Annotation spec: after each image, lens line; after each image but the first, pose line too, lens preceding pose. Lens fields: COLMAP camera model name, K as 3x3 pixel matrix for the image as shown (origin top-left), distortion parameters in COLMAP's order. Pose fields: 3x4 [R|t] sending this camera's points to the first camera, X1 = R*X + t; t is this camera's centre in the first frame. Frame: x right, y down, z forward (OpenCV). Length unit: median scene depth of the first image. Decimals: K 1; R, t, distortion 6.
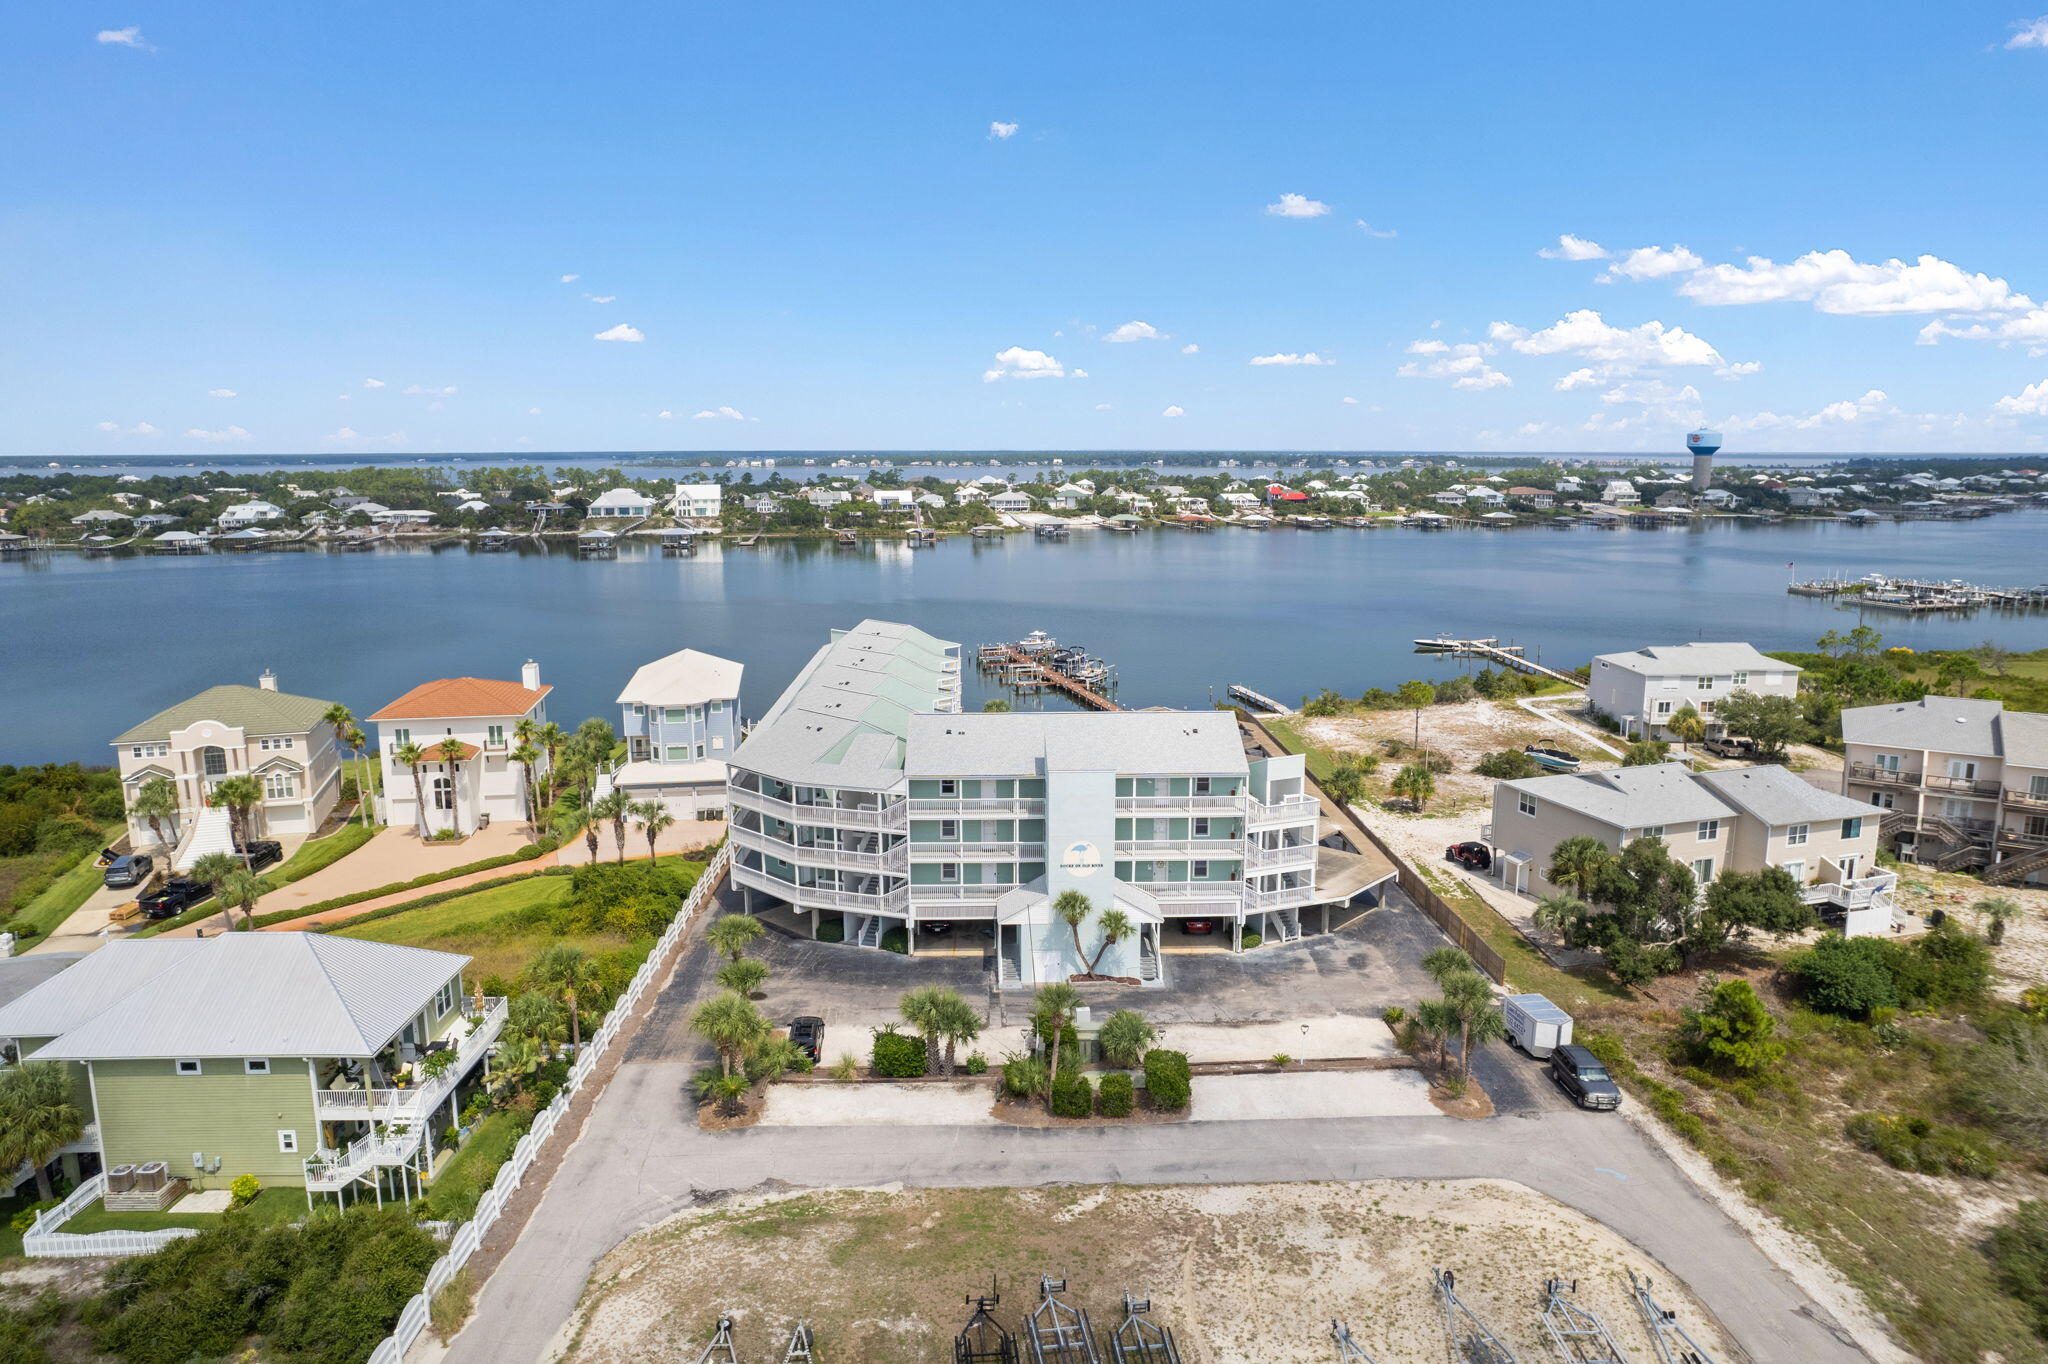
lens RADIAL K [[1323.9, 0, 1024.0], [0, 1323.9, 682.0], [0, 0, 1]] dist [-0.093781, 0.000328]
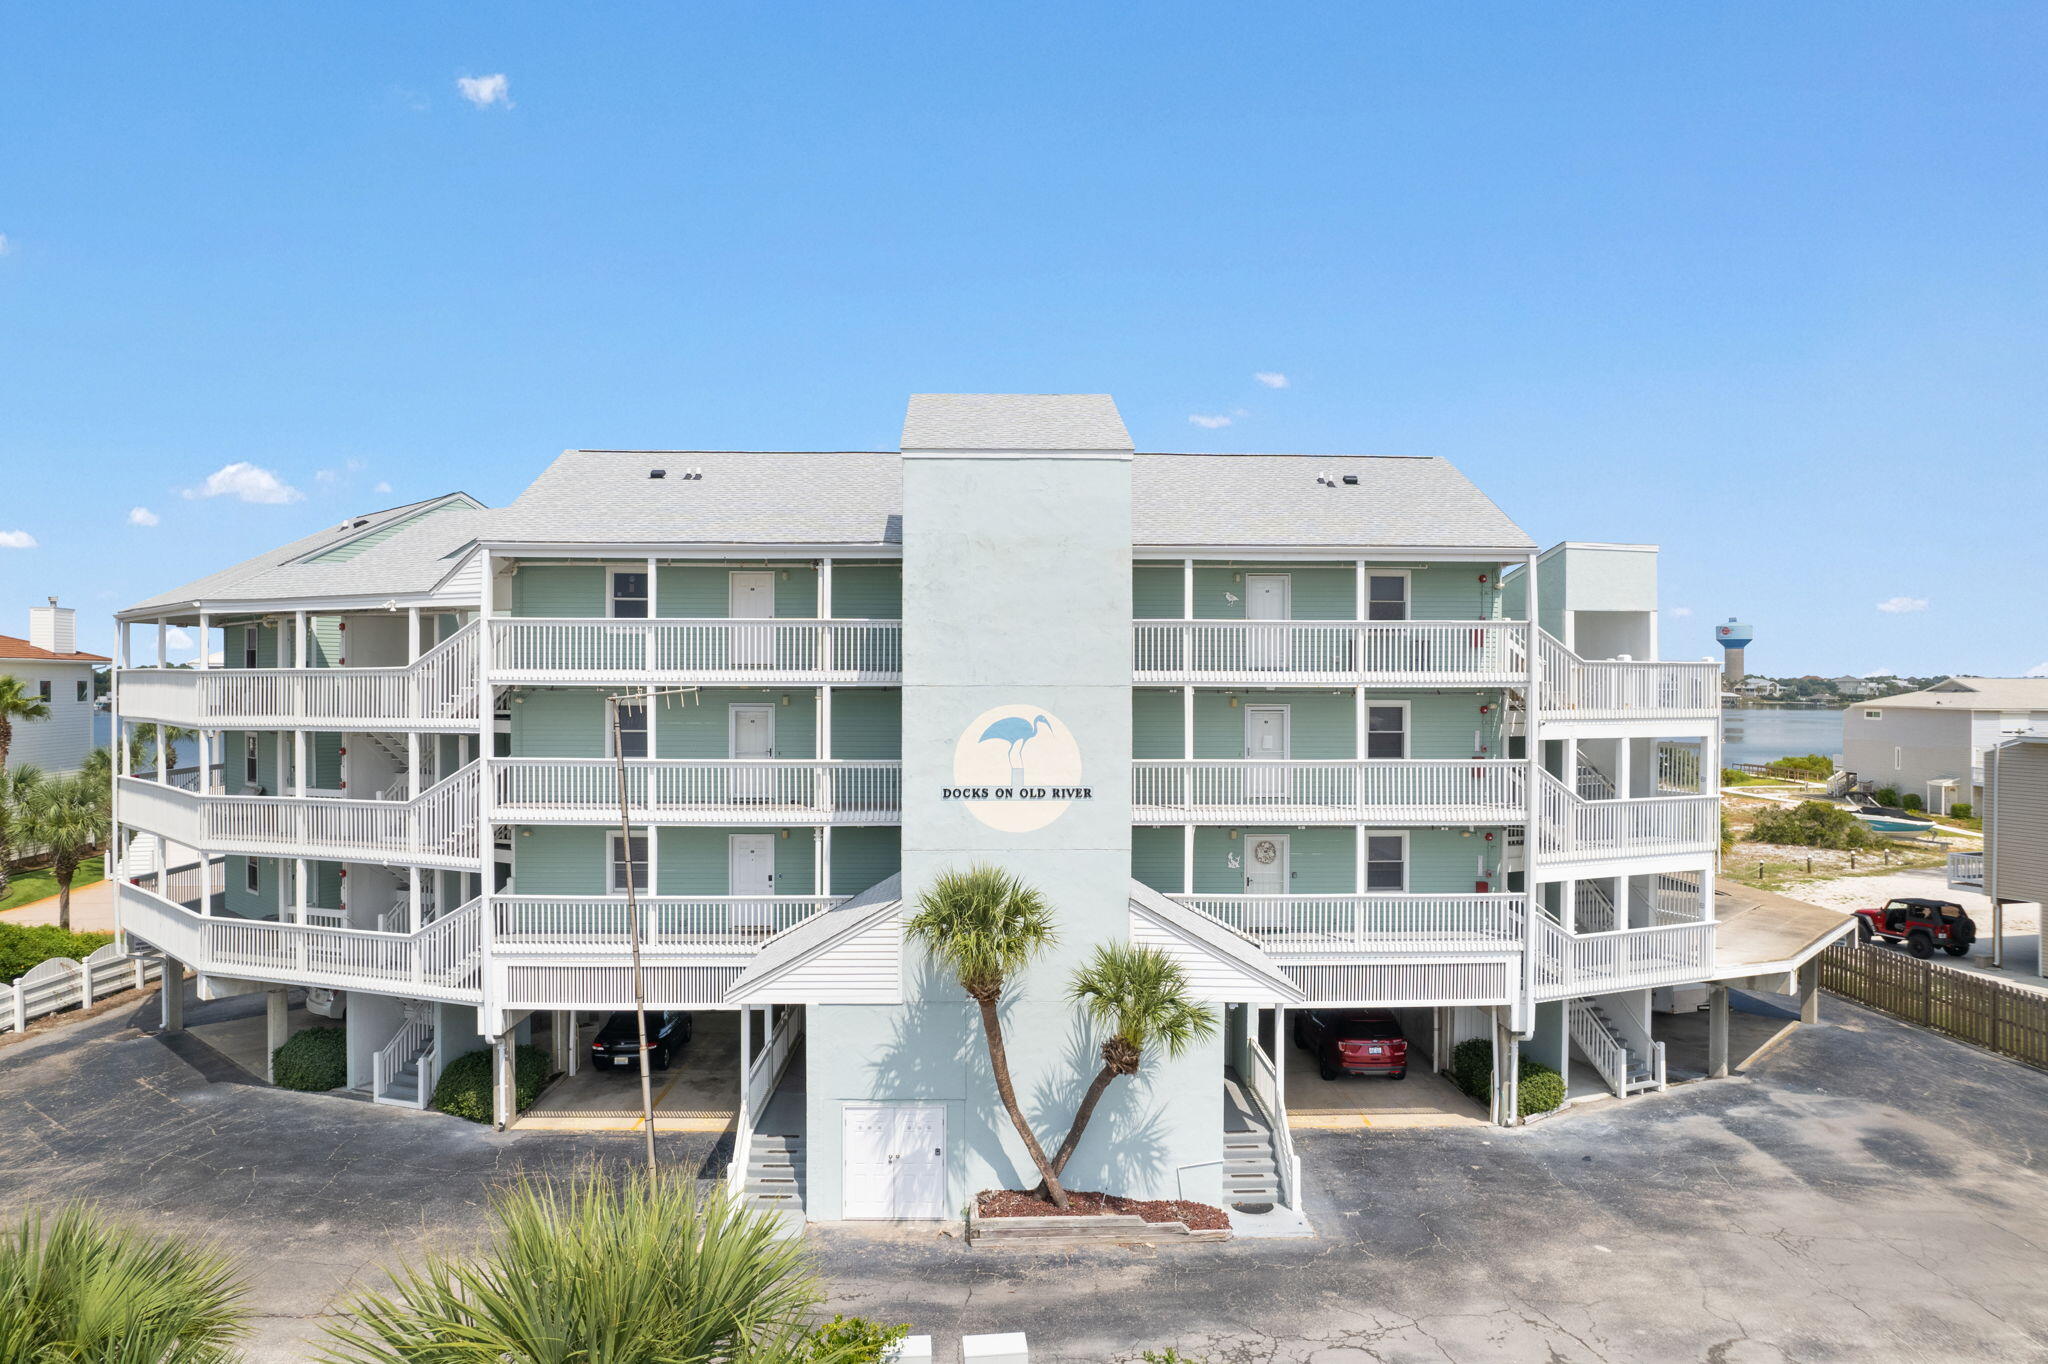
lens RADIAL K [[1314.5, 0, 1024.0], [0, 1314.5, 682.0], [0, 0, 1]] dist [-0.049523, -0.000851]
pose [[0.999985, 0.004643, 0.003048, 0.041895], [-0.004039, 0.984592, -0.174822, 0.156820], [-0.003813, 0.174807, 0.984595, 0.676317]]
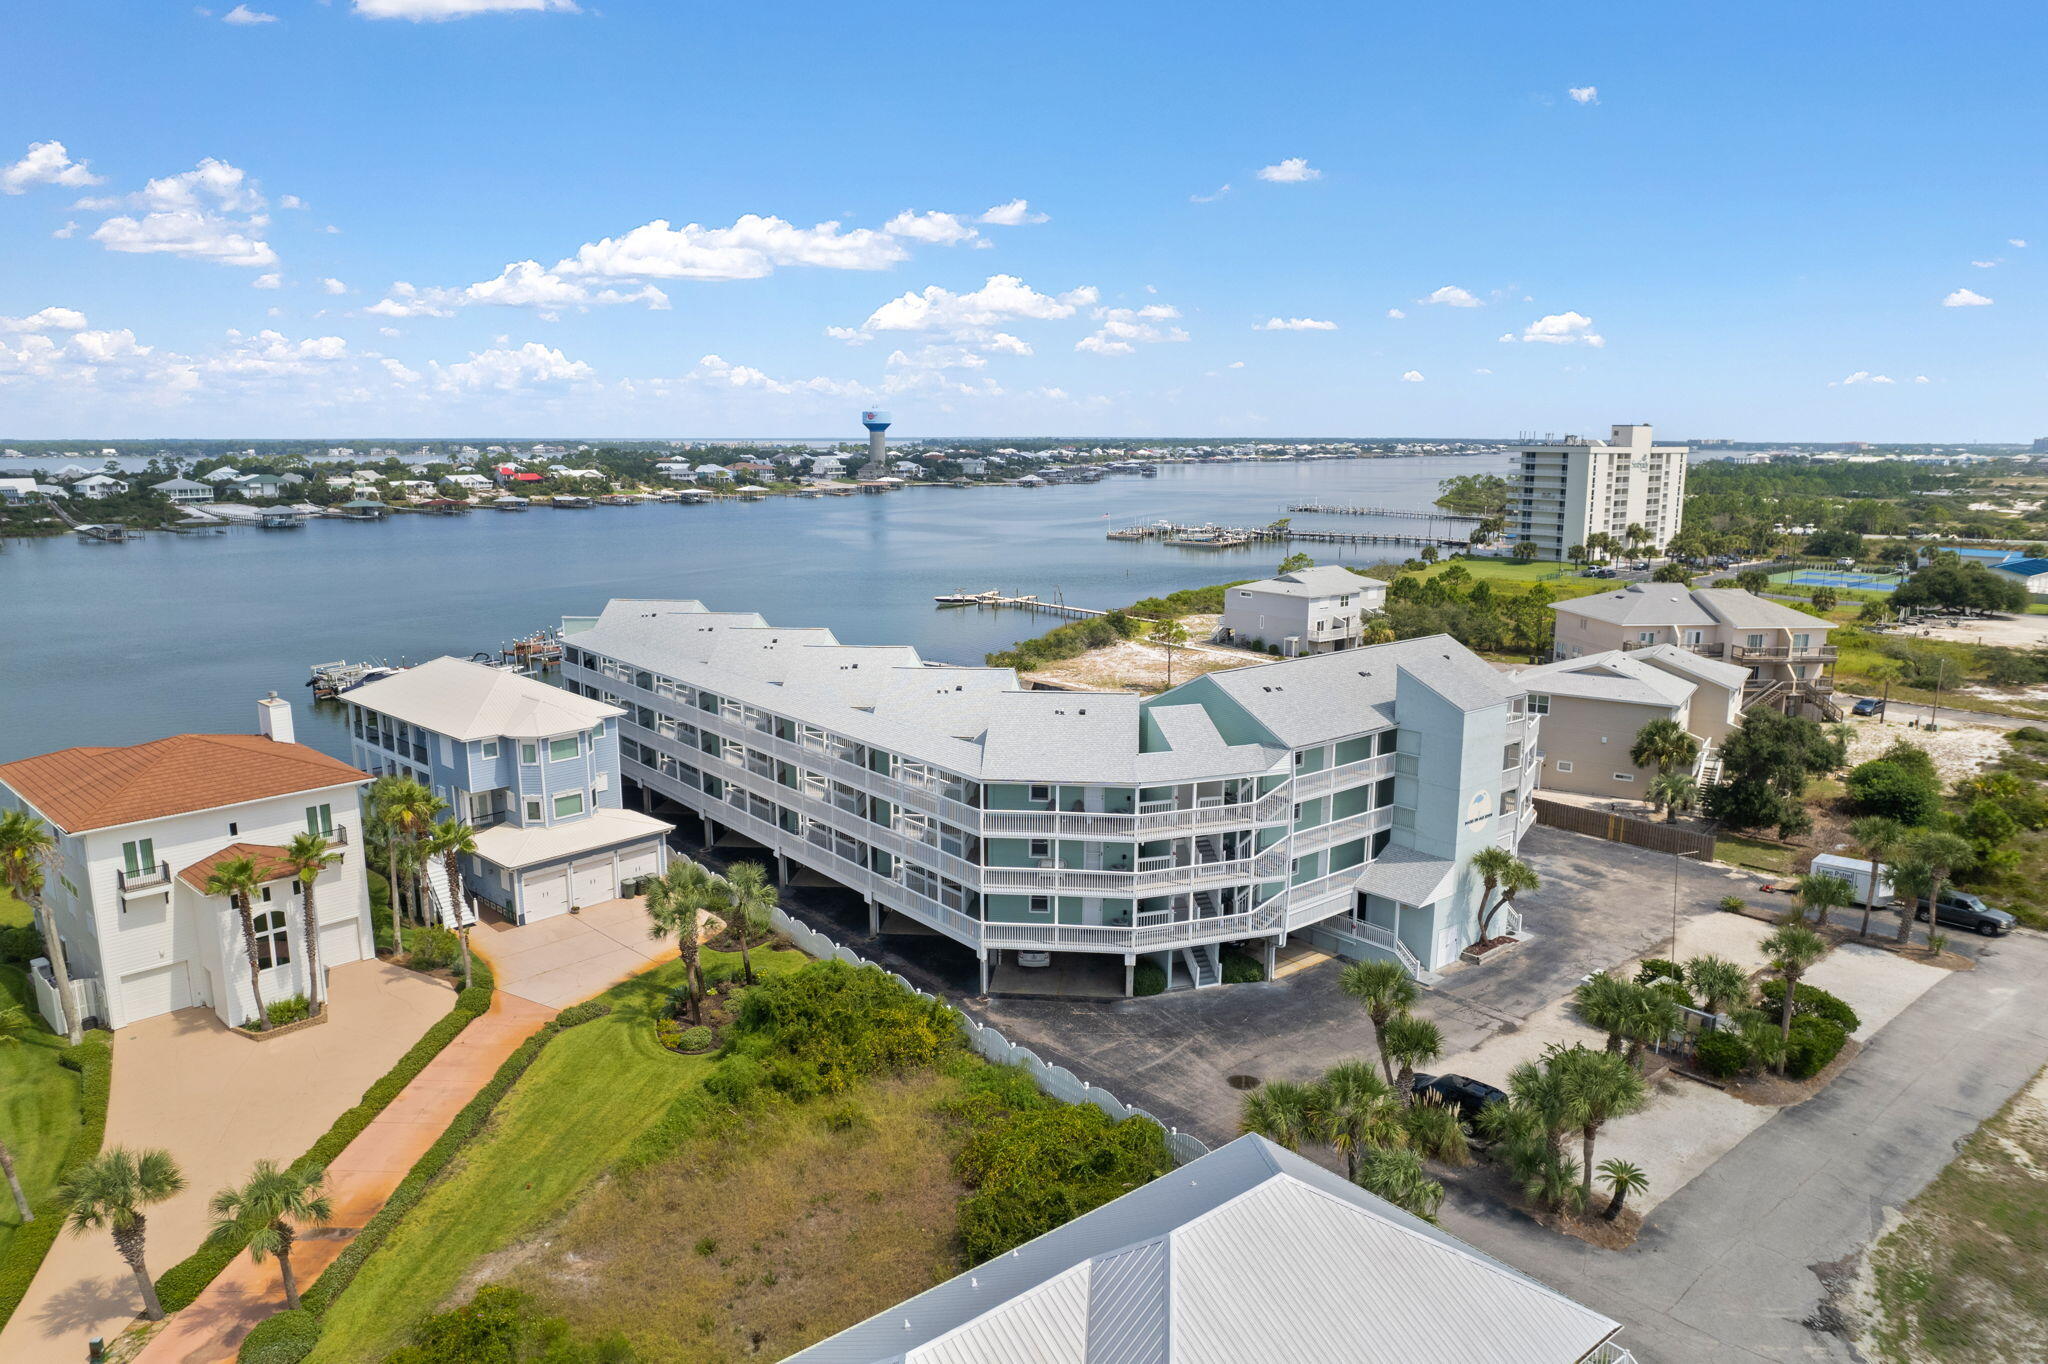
lens RADIAL K [[1292.8, 0, 1024.0], [0, 1292.8, 682.0], [0, 0, 1]] dist [-0.047838, 0.001510]
pose [[0.787128, -0.110687, 0.606777, -0.653576], [0.103274, 0.993529, 0.047268, -0.019270], [-0.608083, 0.025458, 0.793465, 0.486491]]
